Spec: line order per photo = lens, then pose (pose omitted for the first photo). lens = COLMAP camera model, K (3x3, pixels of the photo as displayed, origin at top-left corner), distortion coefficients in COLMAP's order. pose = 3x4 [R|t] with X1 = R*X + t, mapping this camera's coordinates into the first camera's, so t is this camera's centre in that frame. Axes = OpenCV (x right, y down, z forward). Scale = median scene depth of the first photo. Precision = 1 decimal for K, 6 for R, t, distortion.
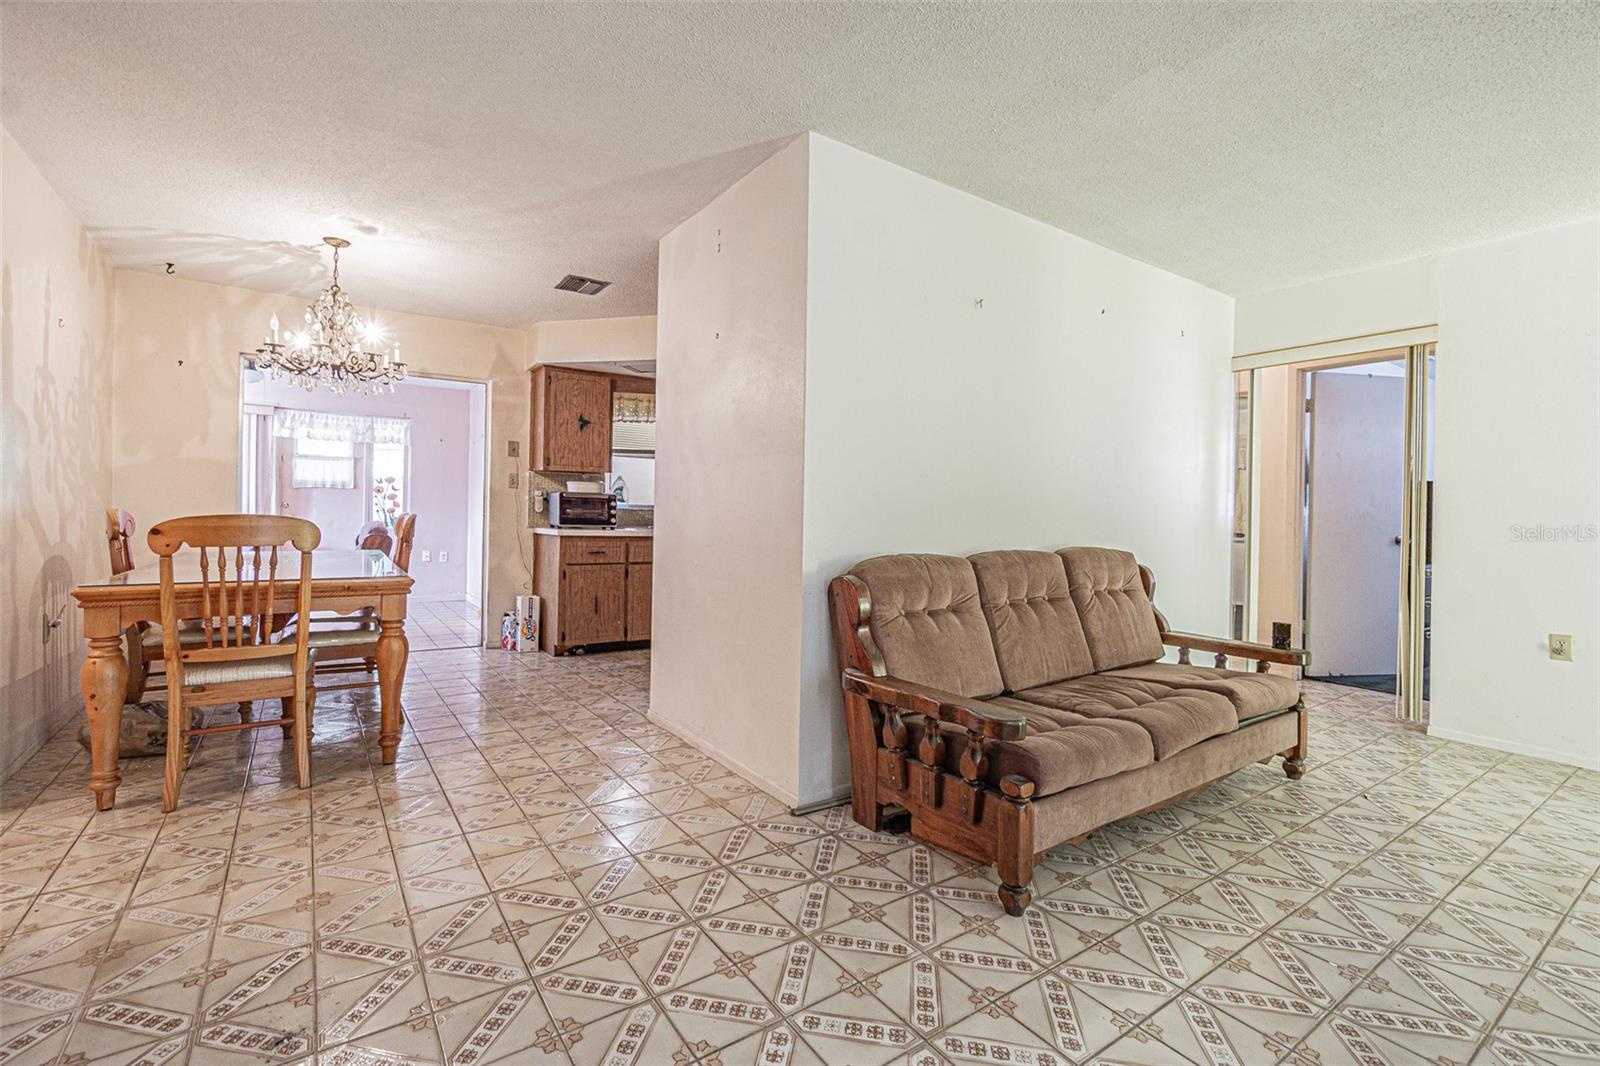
lens RADIAL K [[740.9, 0, 800.8], [0, 740.9, 510.2], [0, 0, 1]] dist [-0.014745, 0.005035]
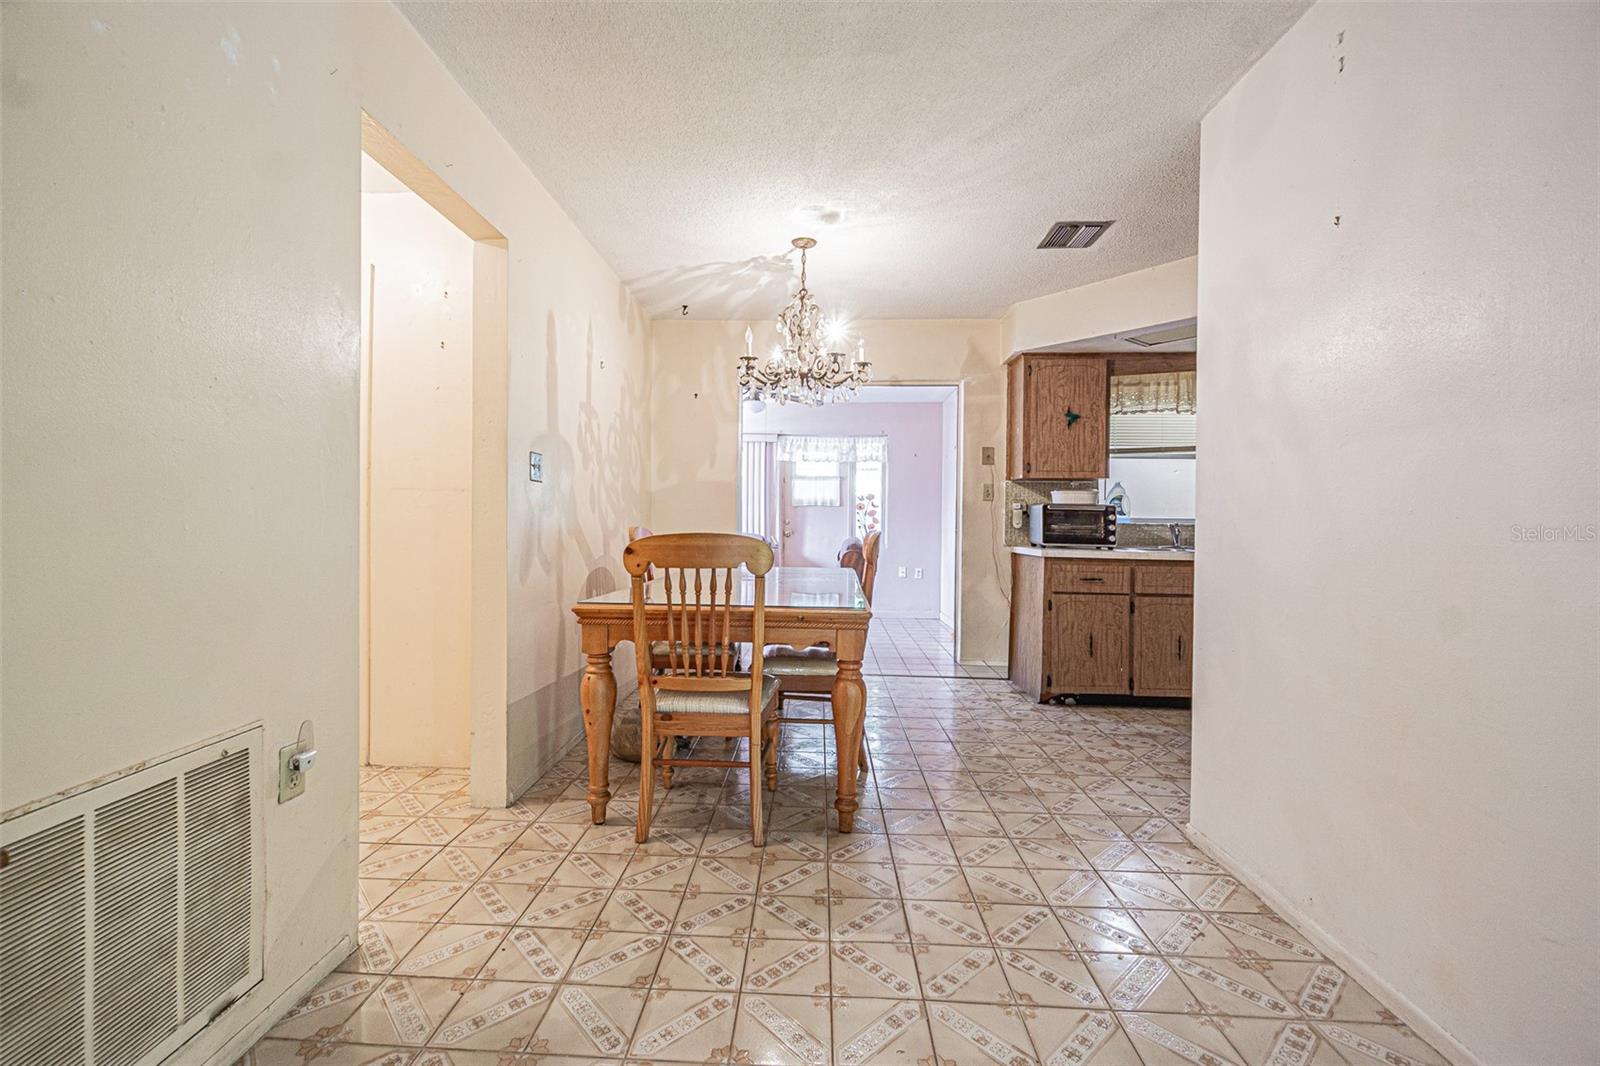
lens RADIAL K [[692.3, 0, 775.3], [0, 692.3, 525.0], [0, 0, 1]] dist [-0.012390, 0.002135]
pose [[0.786764, -0.004874, -0.617234, -0.112952], [0.004789, 0.999987, -0.001791, -0.001261], [0.617235, -0.001547, 0.786778, 0.276239]]
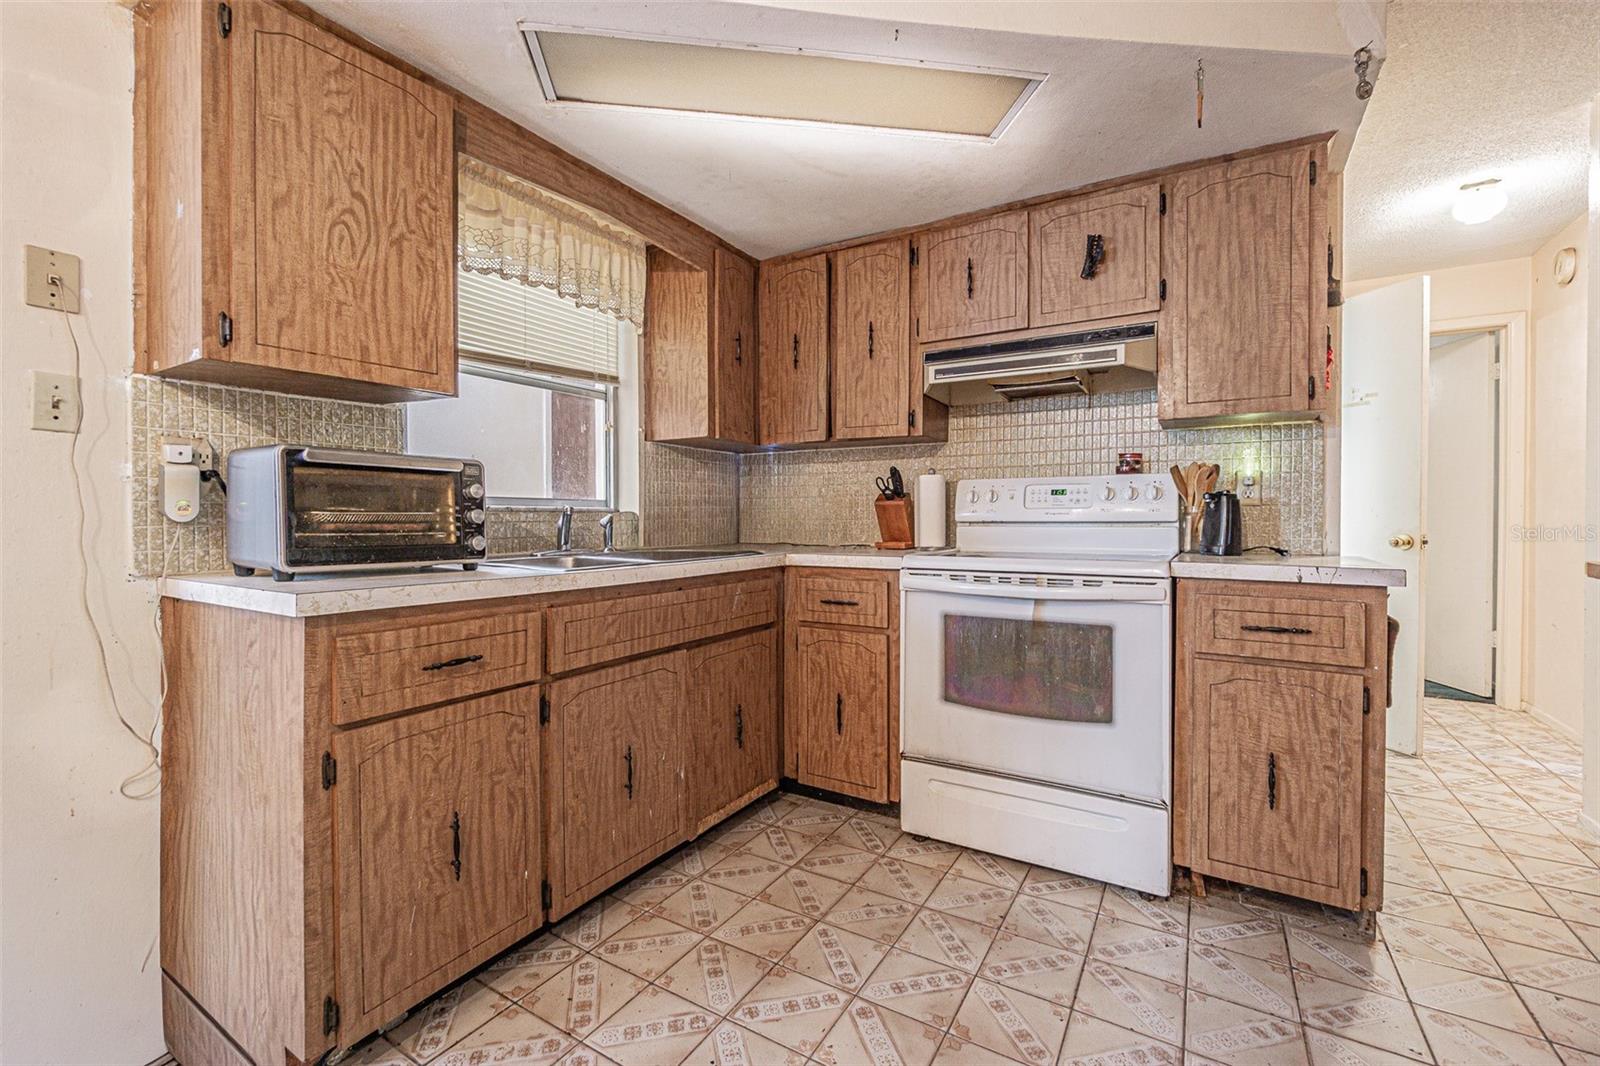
lens RADIAL K [[692.3, 0, 794.6], [0, 692.3, 520.8], [0, 0, 1]] dist [-0.012390, 0.002135]
pose [[0.913499, -0.019546, 0.406372, -0.344928], [0.012573, 0.999724, 0.019823, 0.000172], [-0.406647, -0.012999, 0.913493, 0.929456]]
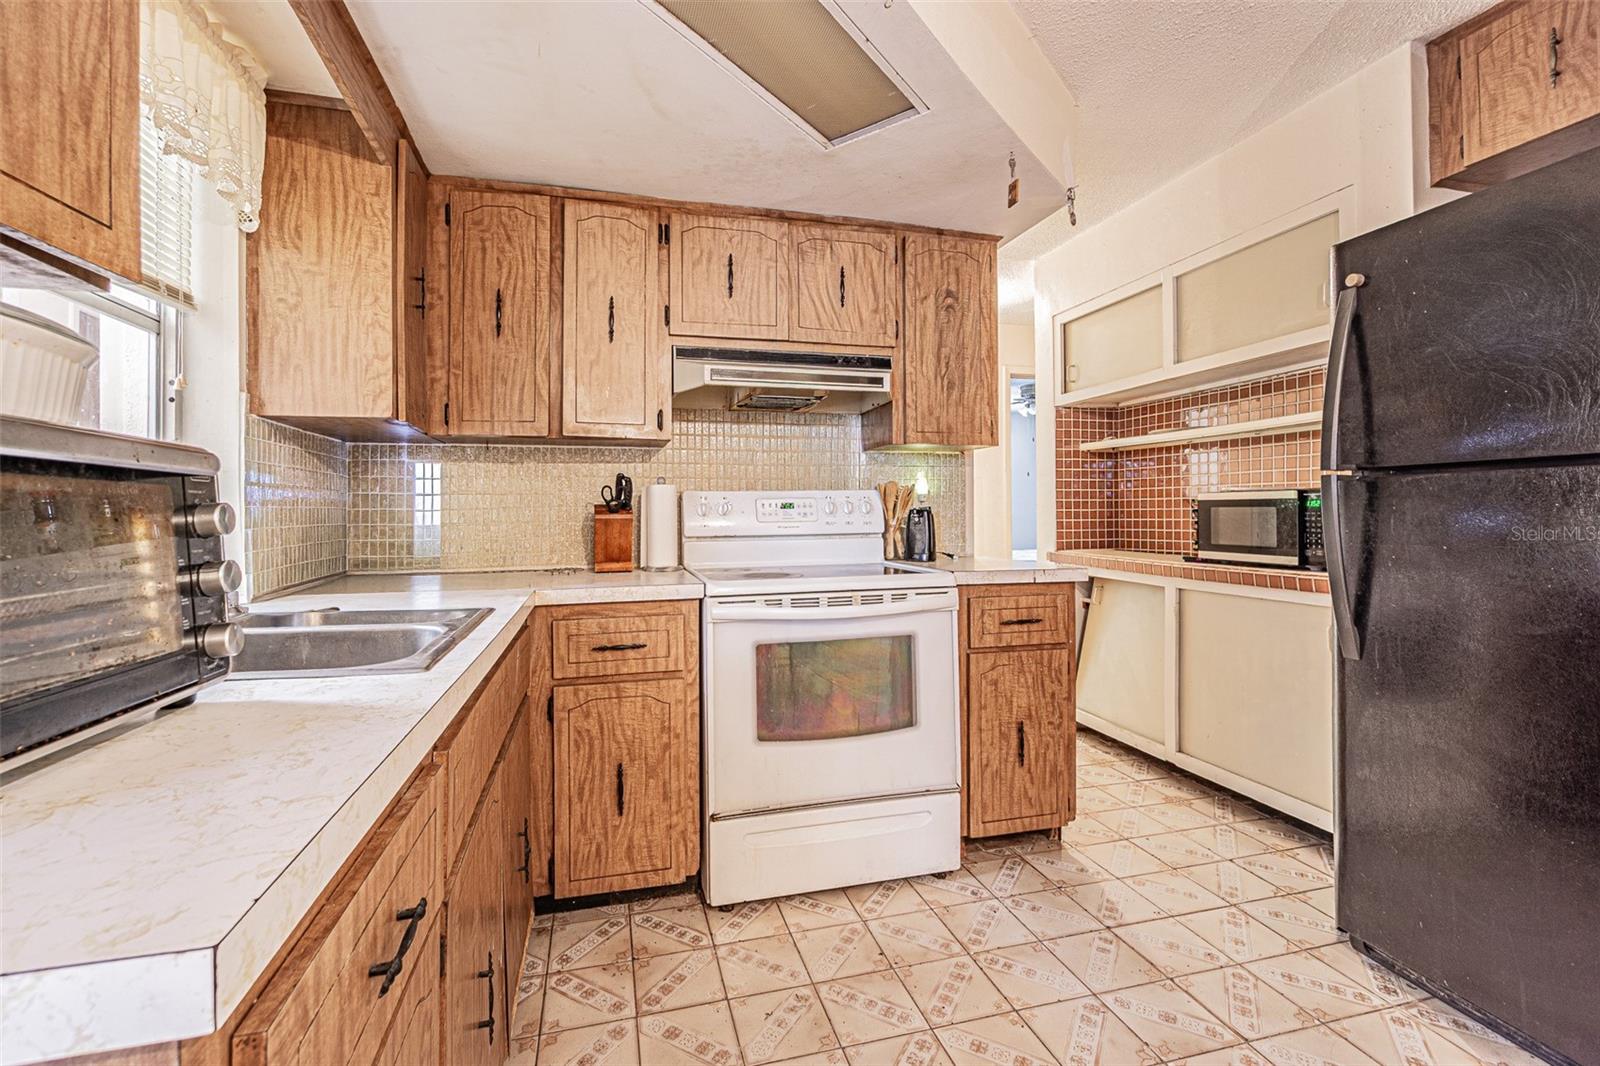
lens RADIAL K [[692.3, 0, 791.0], [0, 692.3, 501.5], [0, 0, 1]] dist [-0.012390, 0.002135]
pose [[0.339450, -0.006757, 0.940600, -0.468496], [0.004783, 0.999974, 0.005457, -0.017737], [-0.940612, 0.002647, 0.339473, 1.187914]]
